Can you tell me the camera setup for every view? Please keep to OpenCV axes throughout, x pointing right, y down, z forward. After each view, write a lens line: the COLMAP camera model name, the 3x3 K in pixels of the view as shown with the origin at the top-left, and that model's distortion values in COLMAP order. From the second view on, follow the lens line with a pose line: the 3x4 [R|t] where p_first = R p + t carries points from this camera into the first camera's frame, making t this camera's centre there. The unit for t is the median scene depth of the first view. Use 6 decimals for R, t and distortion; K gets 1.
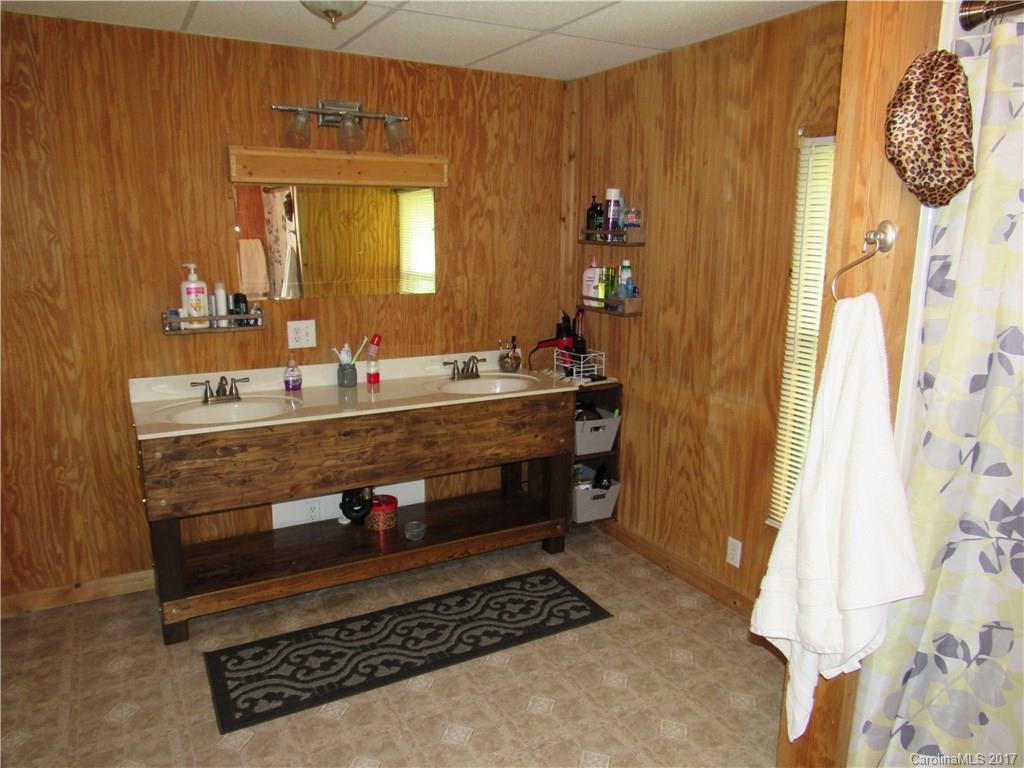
lens RADIAL K [[729.8, 0, 512.0], [0, 729.8, 384.0], [0, 0, 1]] dist [-0.016497, -0.001856]
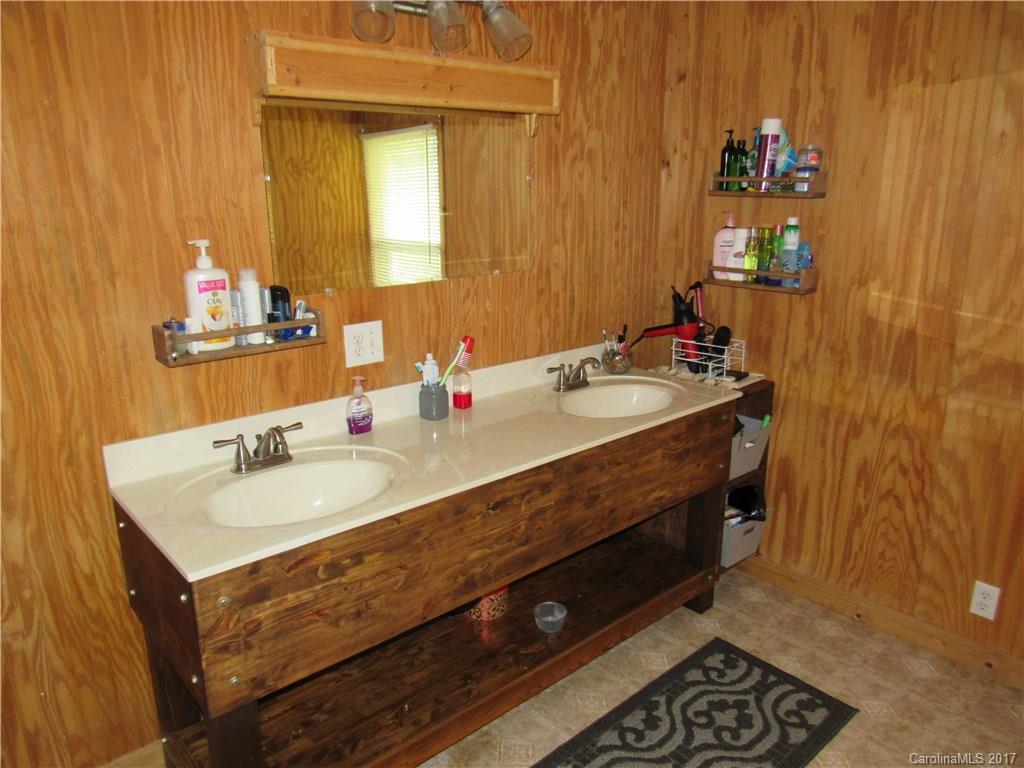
lens RADIAL K [[729.8, 0, 512.0], [0, 729.8, 384.0], [0, 0, 1]] dist [-0.016497, -0.001856]
pose [[0.976759, -0.068599, 0.203068, -0.302720], [0.057063, 0.996435, 0.062137, -0.067519], [-0.206606, -0.049105, 0.977191, 0.351234]]
